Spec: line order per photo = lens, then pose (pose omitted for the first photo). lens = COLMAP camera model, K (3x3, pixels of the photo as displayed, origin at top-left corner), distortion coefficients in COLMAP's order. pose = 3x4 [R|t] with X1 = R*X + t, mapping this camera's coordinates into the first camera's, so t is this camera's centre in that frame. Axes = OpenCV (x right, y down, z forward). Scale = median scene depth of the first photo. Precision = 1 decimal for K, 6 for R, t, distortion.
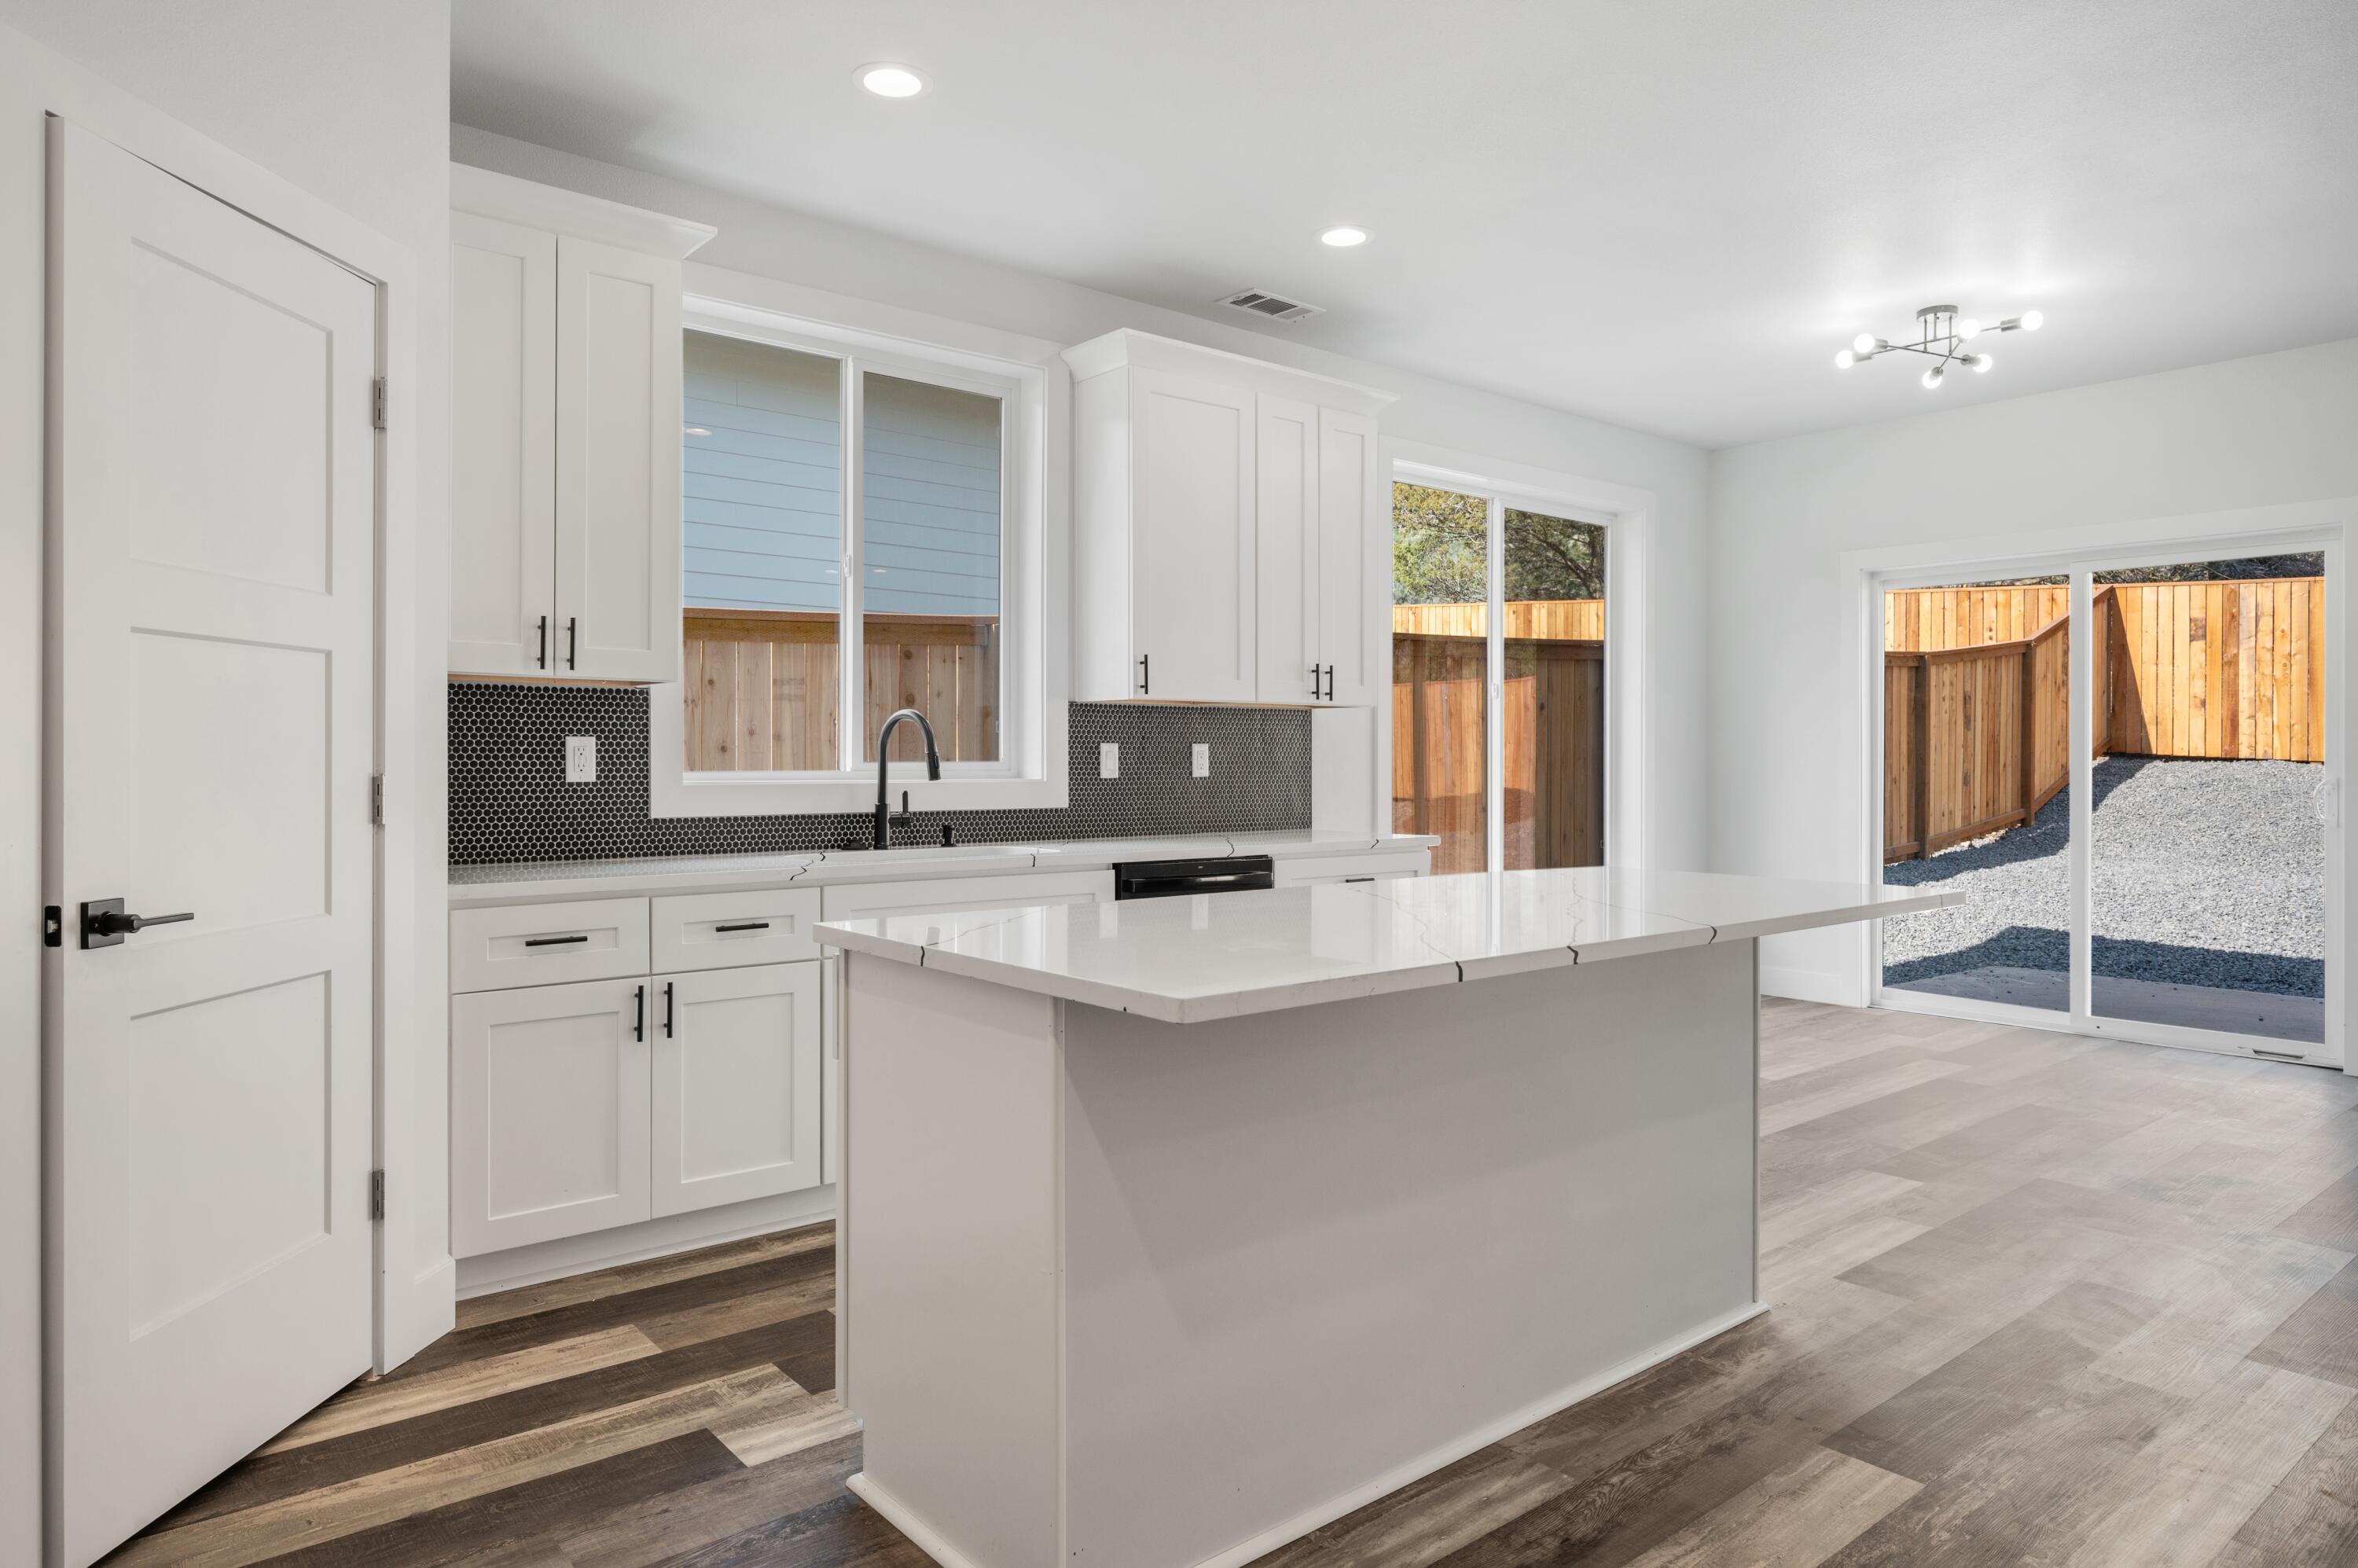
lens RADIAL K [[1414.9, 0, 1179.9], [0, 1414.9, 766.3], [0, 0, 1]] dist [-0.004333, -0.000014]
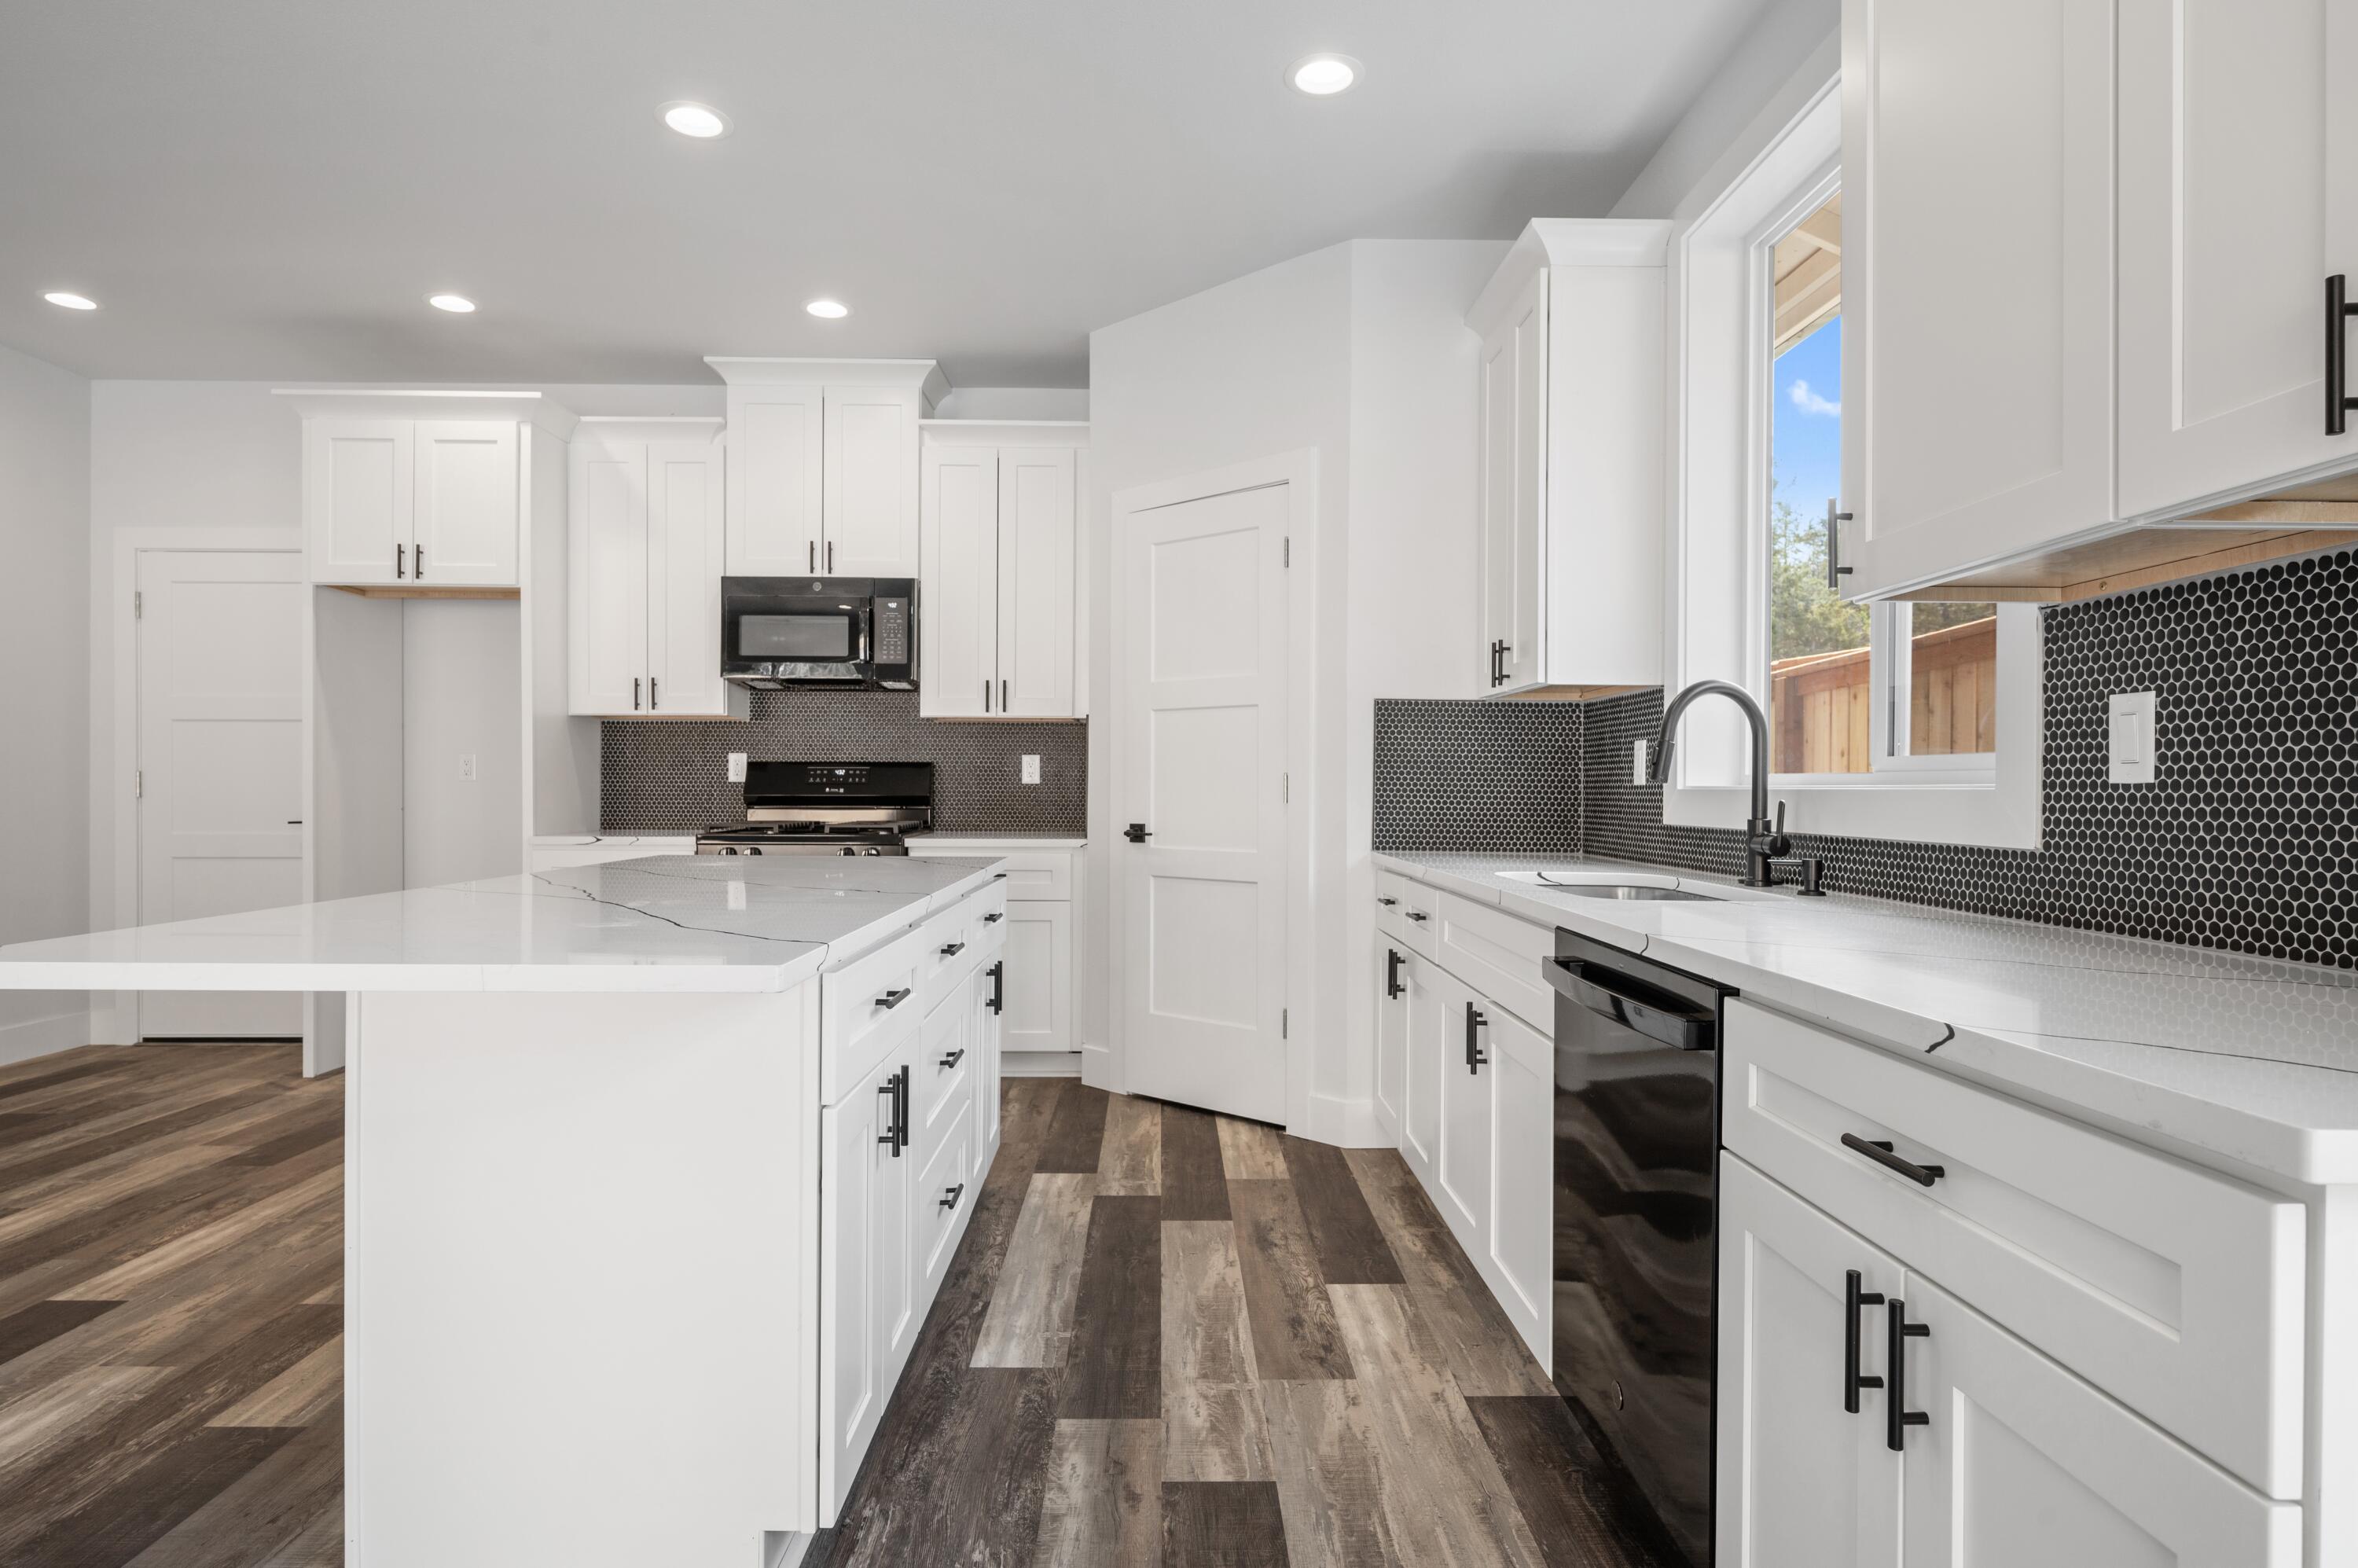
lens RADIAL K [[1285.9, 0, 1182.9], [0, 1285.9, 801.9], [0, 0, 1]] dist [-0.002774, -0.001377]
pose [[-0.620820, 0.002023, -0.783951, 0.446191], [-0.012097, 0.999853, 0.012160, 0.014180], [0.783860, 0.017033, -0.620704, 1.169694]]
